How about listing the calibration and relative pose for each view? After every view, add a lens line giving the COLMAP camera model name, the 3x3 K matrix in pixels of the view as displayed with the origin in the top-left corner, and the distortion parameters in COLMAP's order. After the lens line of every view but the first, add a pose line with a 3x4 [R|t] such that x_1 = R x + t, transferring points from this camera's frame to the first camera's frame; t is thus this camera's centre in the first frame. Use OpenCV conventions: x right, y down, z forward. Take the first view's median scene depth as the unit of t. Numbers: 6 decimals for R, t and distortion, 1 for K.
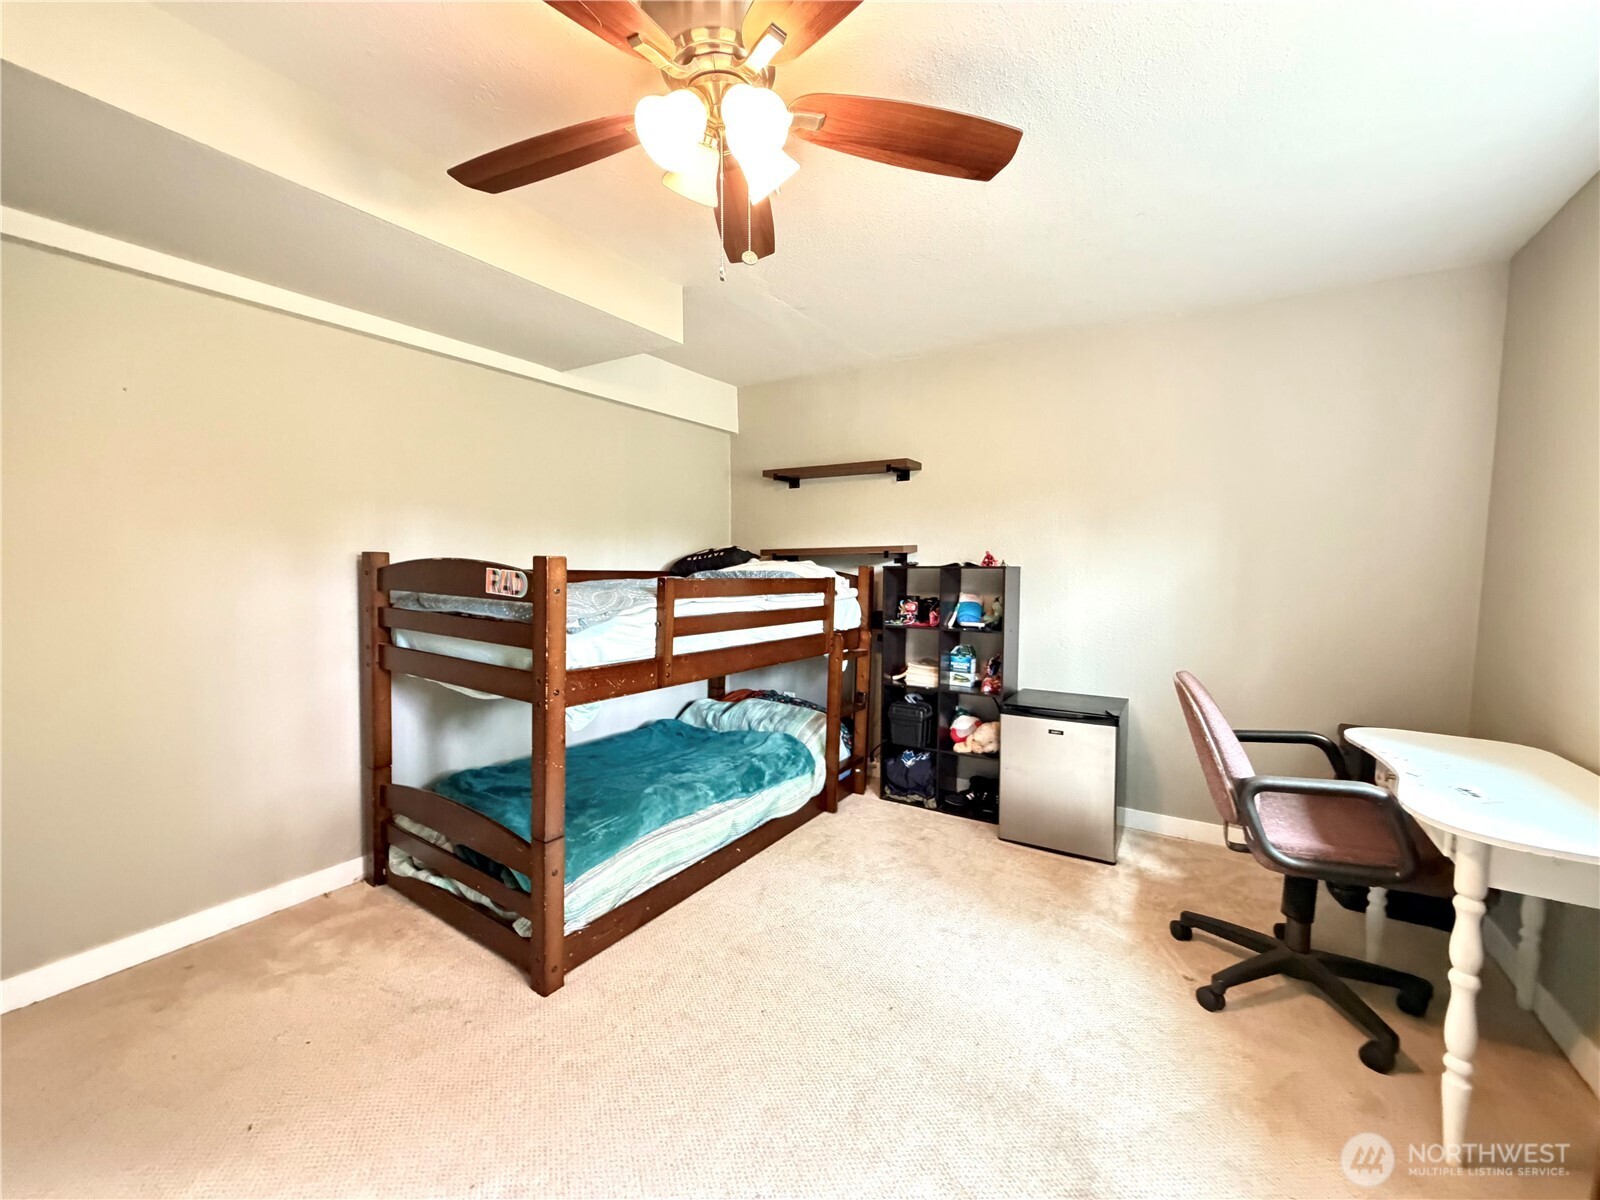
lens RADIAL K [[637.2, 0, 804.0], [0, 637.2, 600.9], [0, 0, 1]] dist [0.000134, 0.000138]
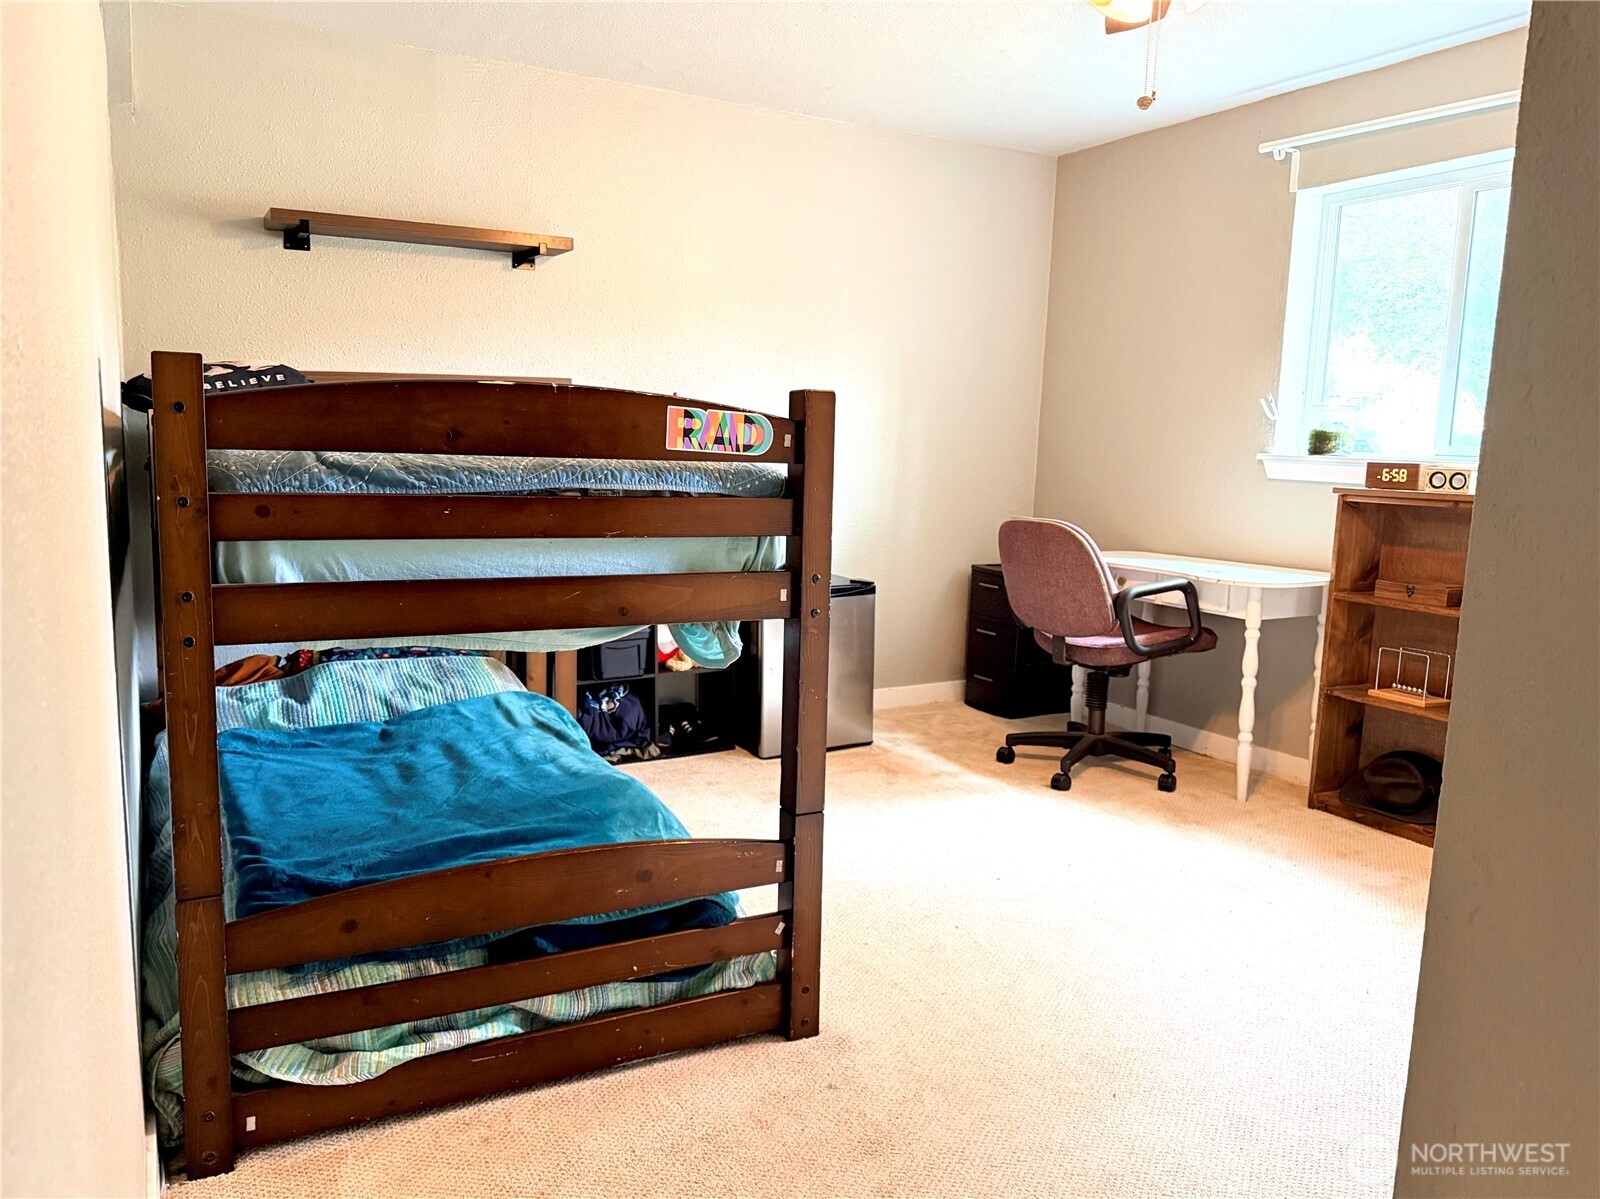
lens RADIAL K [[1156.0, 0, 791.4], [0, 1156.0, 606.8], [0, 0, 1]] dist [0.103331, -0.162493]
pose [[0.493592, -0.128993, 0.860074, -1.365580], [0.036810, 0.991152, 0.127527, -0.001808], [-0.868914, -0.031287, 0.493973, 0.385280]]
